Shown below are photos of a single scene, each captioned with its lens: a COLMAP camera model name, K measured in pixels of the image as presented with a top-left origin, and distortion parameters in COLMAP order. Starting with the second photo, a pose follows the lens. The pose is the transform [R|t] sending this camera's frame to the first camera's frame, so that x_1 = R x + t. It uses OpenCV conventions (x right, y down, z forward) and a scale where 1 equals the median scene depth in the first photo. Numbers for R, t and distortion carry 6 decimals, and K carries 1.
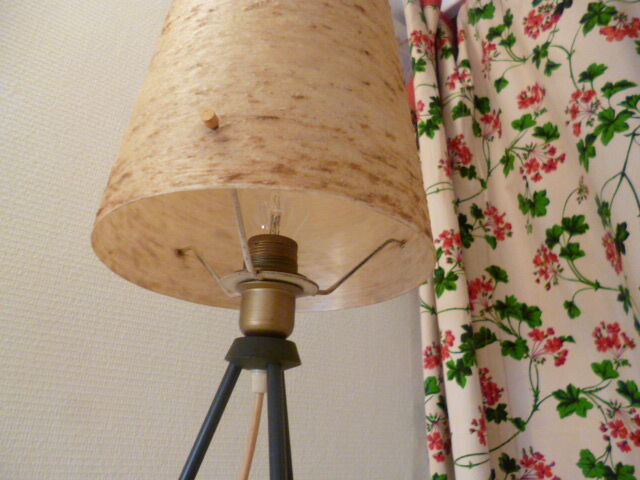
lens RADIAL K [[452.5, 0, 319.0], [0, 452.5, 239.3], [0, 0, 1]] dist [-0.050380, -0.000816]
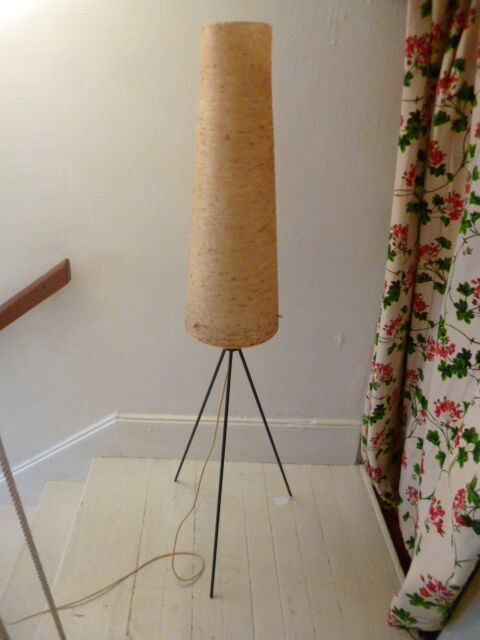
lens RADIAL K [[452.5, 0, 240.5], [0, 452.5, 320.0], [0, 0, 1]] dist [-0.050380, -0.000816]
pose [[0.806540, 0.263358, -0.529279, 0.717961], [0.235582, 0.677959, 0.696328, -0.956759], [0.542213, -0.686305, 0.484758, -0.266009]]
